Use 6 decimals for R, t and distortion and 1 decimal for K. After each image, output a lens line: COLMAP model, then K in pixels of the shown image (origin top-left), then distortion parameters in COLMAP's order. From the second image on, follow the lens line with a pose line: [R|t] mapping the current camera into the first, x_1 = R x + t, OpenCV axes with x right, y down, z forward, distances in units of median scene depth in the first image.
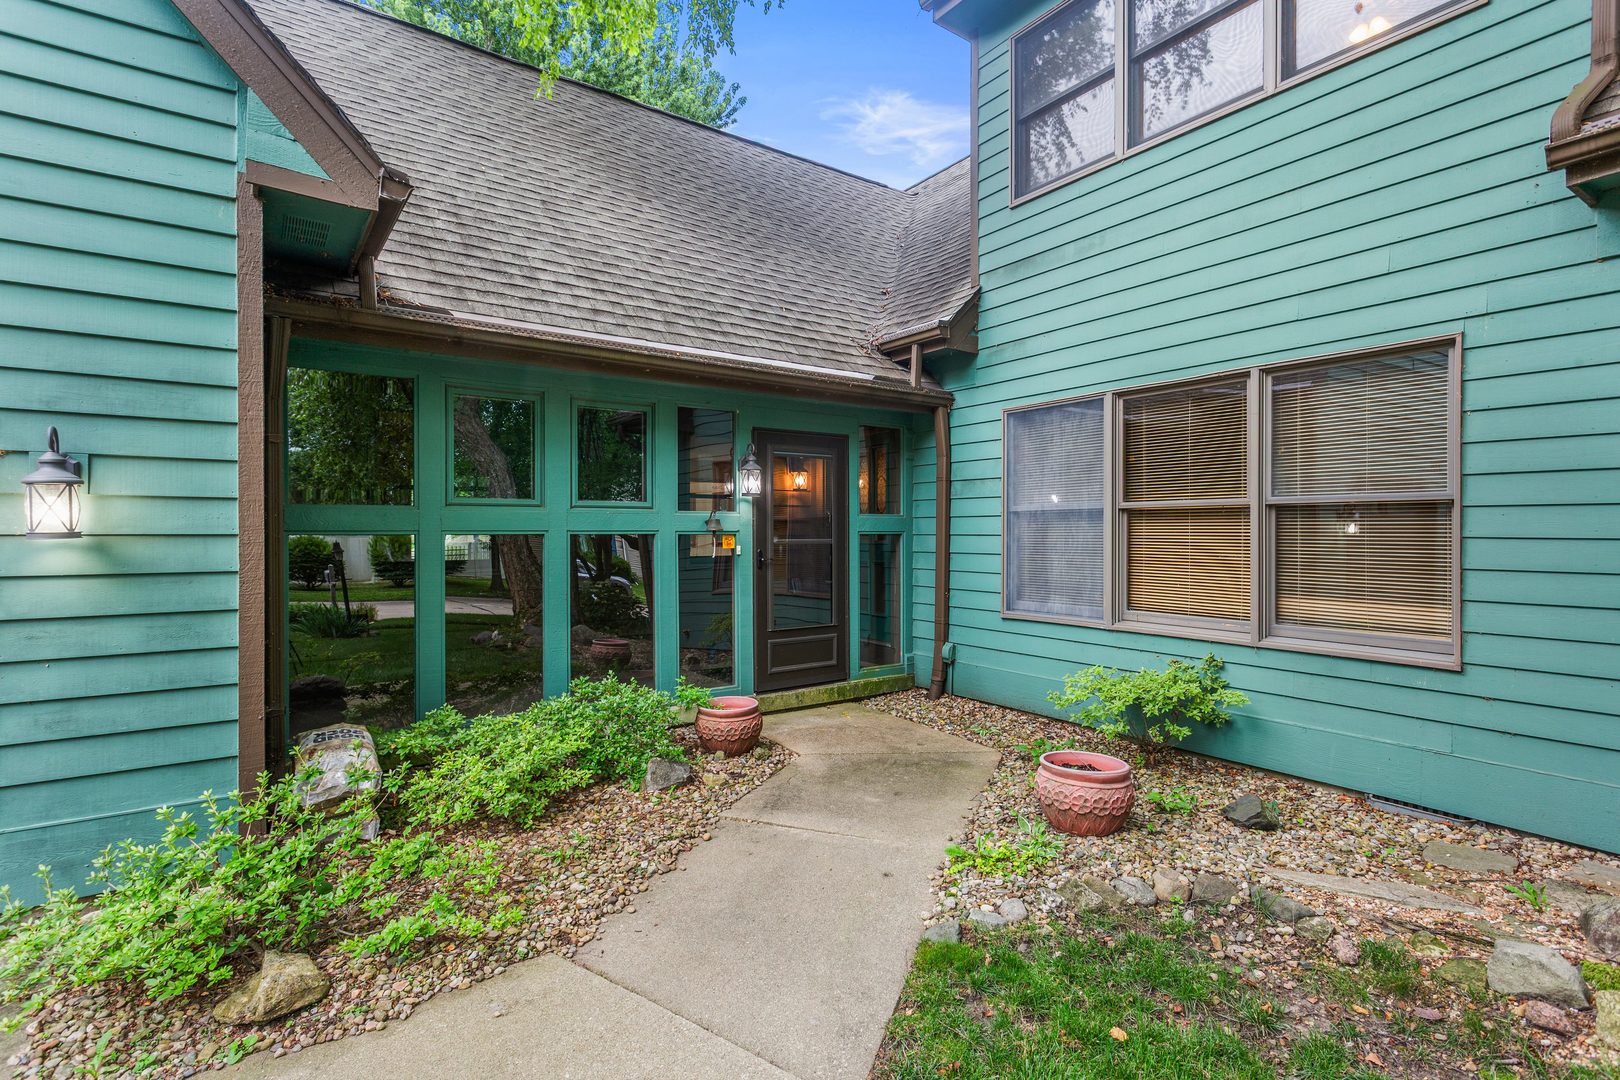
lens RADIAL K [[766.9, 0, 811.4], [0, 766.9, 540.0], [0, 0, 1]] dist [-0.001625, 0.000685]
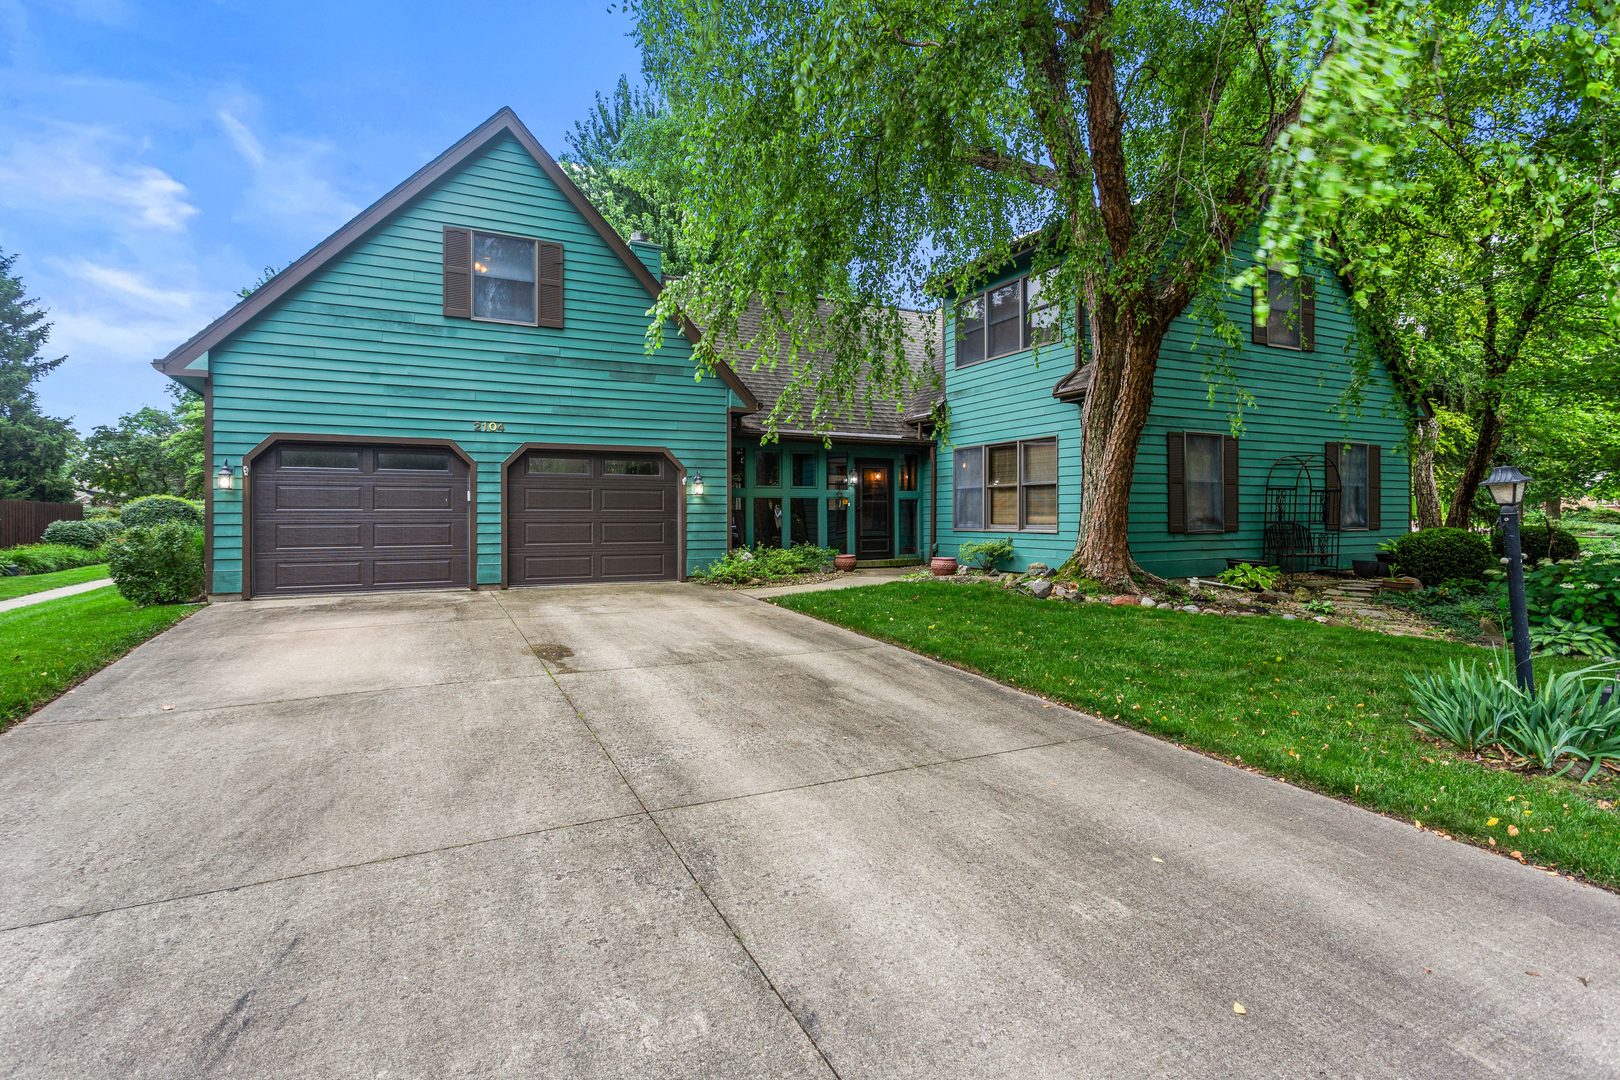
lens RADIAL K [[766.9, 0, 808.7], [0, 766.9, 529.1], [0, 0, 1]] dist [-0.001625, 0.000685]
pose [[0.987421, -0.000164, -0.158113, 0.188828], [0.000977, 0.999987, 0.005063, 0.085863], [0.158110, -0.005154, 0.987408, -1.659997]]
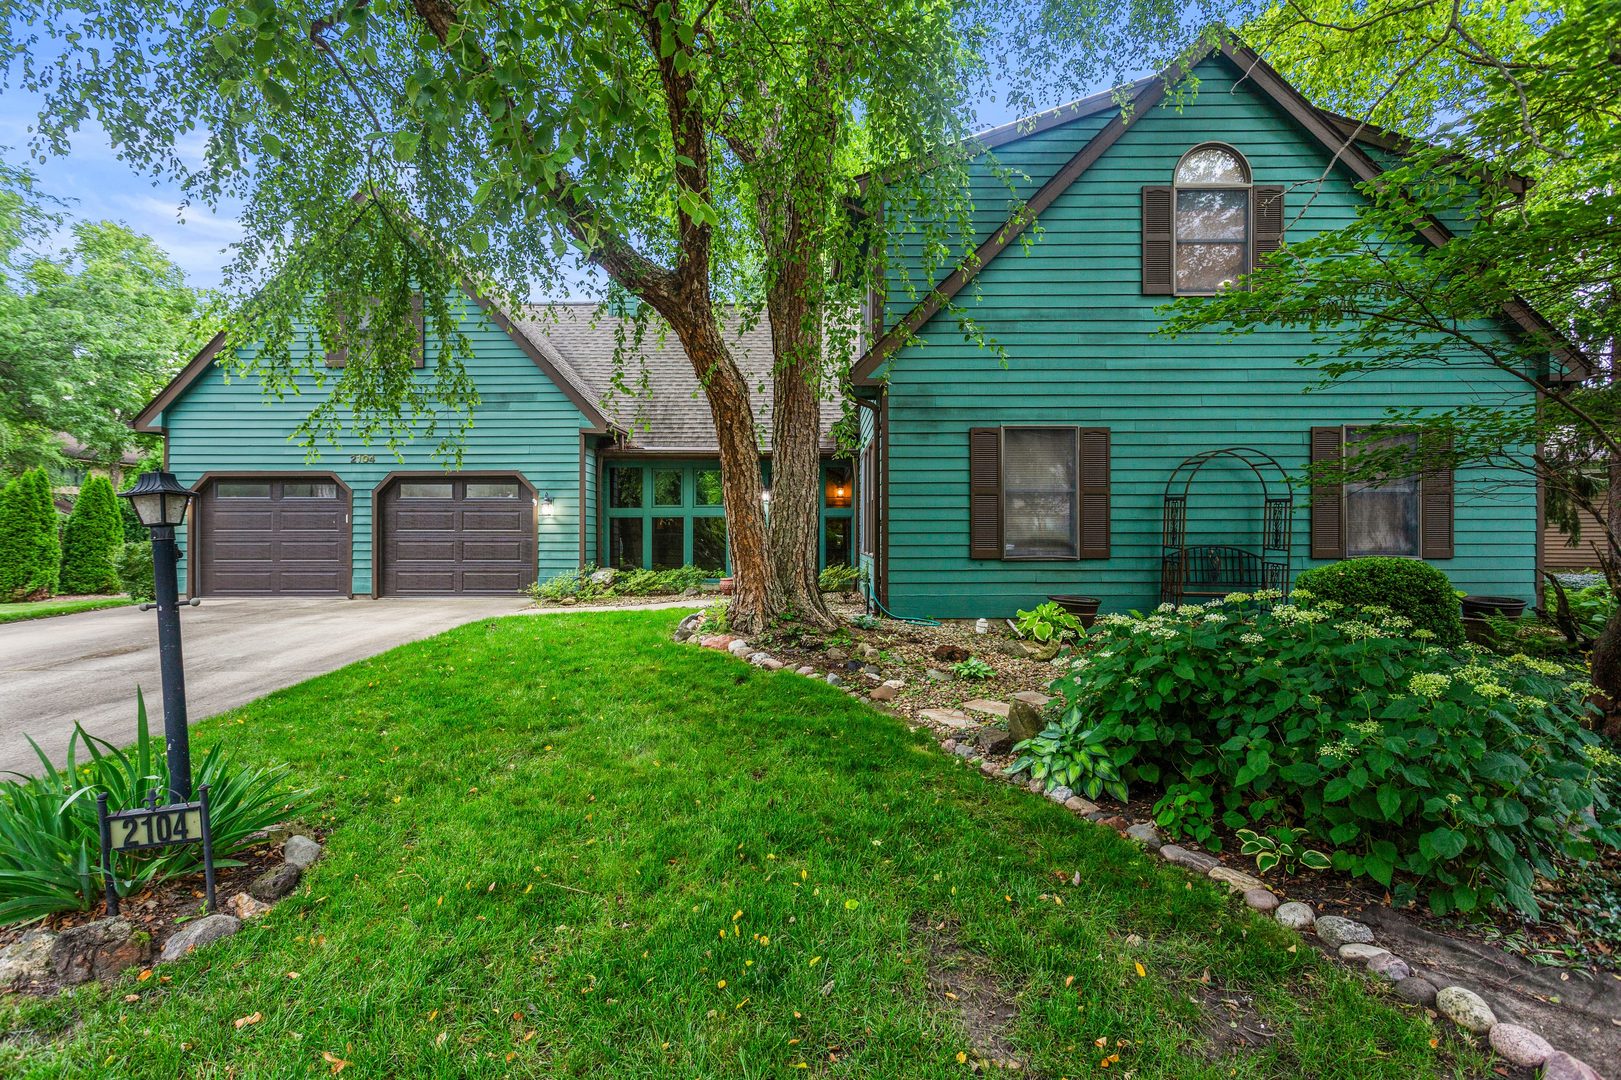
lens RADIAL K [[767.4, 0, 806.7], [0, 767.4, 535.2], [0, 0, 1]] dist [-0.001625, 0.000685]
pose [[0.818336, -0.000978, -0.574739, 1.476201], [-0.005401, 0.999941, -0.009391, 0.074307], [0.574714, 0.010789, 0.818283, -0.947442]]
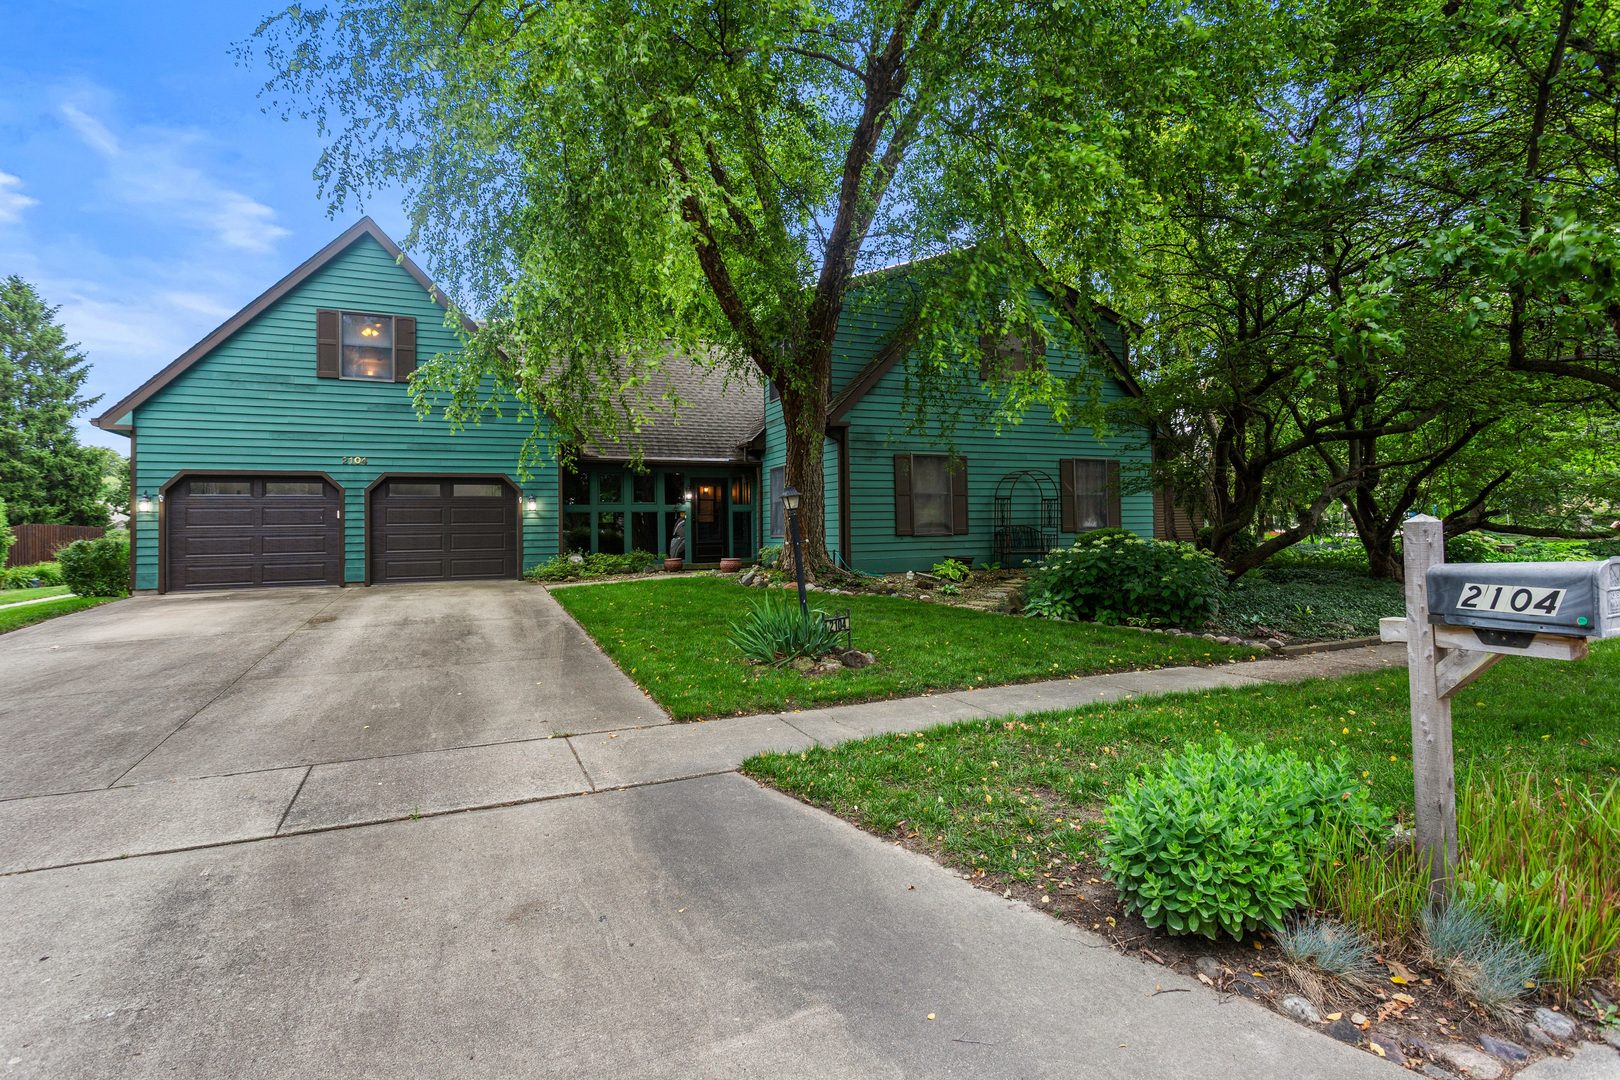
lens RADIAL K [[766.9, 0, 810.4], [0, 766.9, 527.6], [0, 0, 1]] dist [-0.001625, 0.000685]
pose [[0.979889, -0.017374, -0.198785, 1.063639], [0.014656, 0.999778, -0.015140, 0.115795], [0.199004, 0.011922, 0.979926, -2.042739]]
